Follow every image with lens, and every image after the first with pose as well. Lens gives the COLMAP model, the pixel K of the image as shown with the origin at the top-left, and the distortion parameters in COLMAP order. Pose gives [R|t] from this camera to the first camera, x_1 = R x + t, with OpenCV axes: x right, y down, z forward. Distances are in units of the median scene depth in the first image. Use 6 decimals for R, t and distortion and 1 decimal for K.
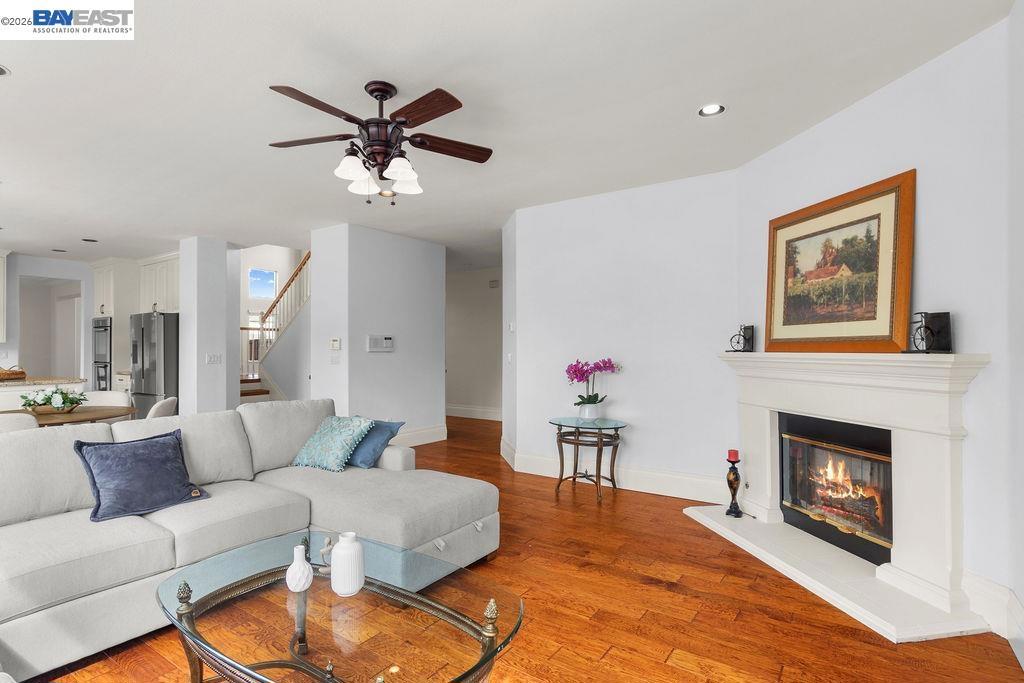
lens RADIAL K [[520.5, 0, 509.8], [0, 520.5, 346.7], [0, 0, 1]] dist [0.000625, -0.001110]
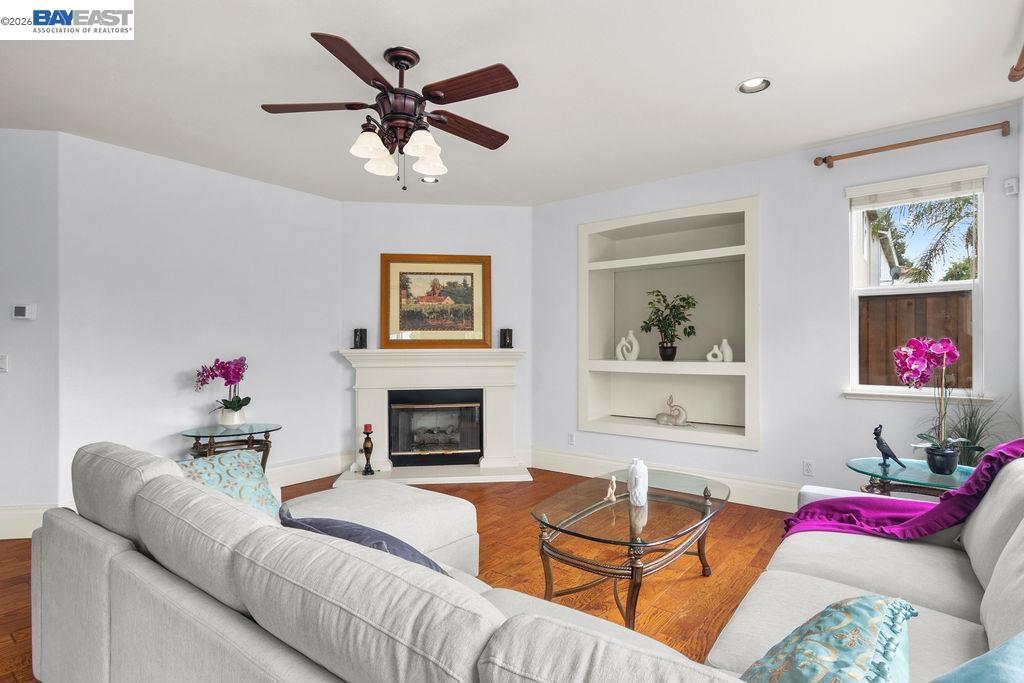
lens RADIAL K [[520.5, 0, 512.1], [0, 520.5, 348.2], [0, 0, 1]] dist [0.000625, -0.001110]
pose [[0.051473, -0.004909, 0.998662, -0.987244], [0.000294, 0.999988, 0.004900, 0.002209], [-0.998674, 0.000041, 0.051474, 0.663707]]
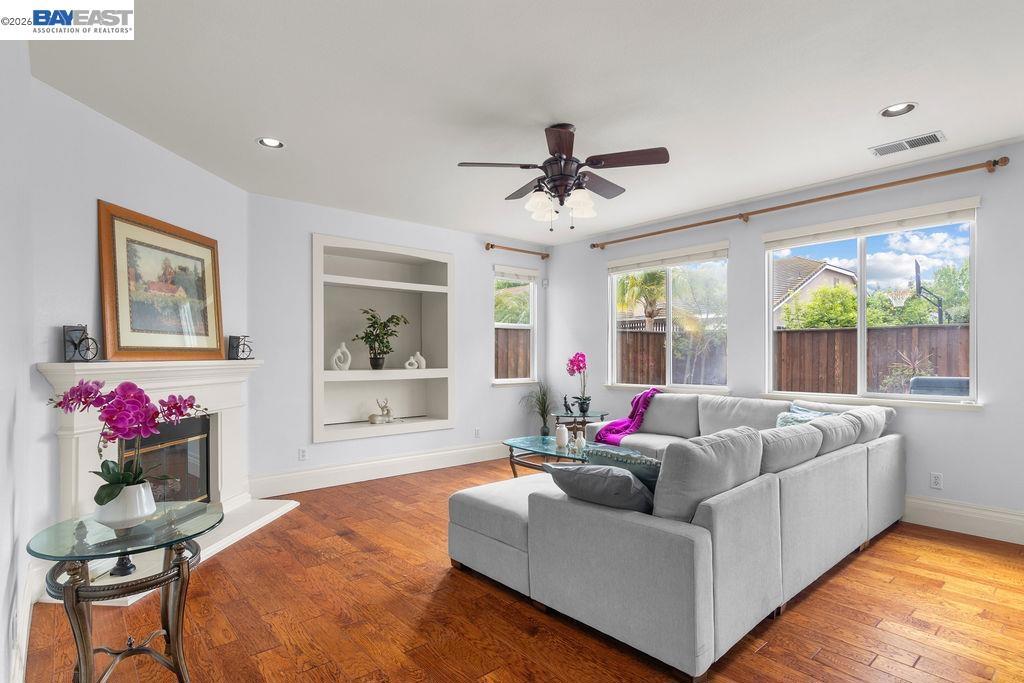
lens RADIAL K [[520.5, 0, 506.4], [0, 520.5, 354.6], [0, 0, 1]] dist [0.000625, -0.001110]
pose [[-0.967254, 0.002166, 0.253801, -0.363789], [0.001011, 0.999989, -0.004678, 0.004183], [-0.253809, -0.004268, -0.967245, 1.853469]]
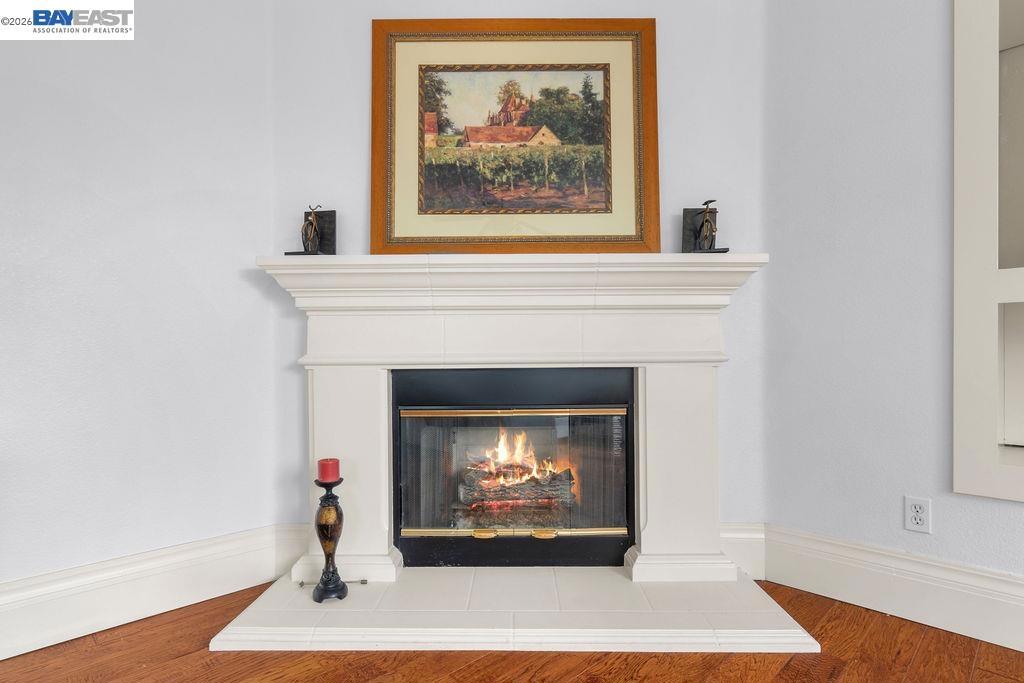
lens RADIAL K [[520.5, 0, 517.0], [0, 520.5, 357.8], [0, 0, 1]] dist [0.000625, -0.001110]
pose [[0.179411, -0.005605, 0.983758, -0.006789], [0.002529, 0.999983, 0.005236, 0.120132], [-0.983771, 0.001549, 0.179422, 0.864348]]
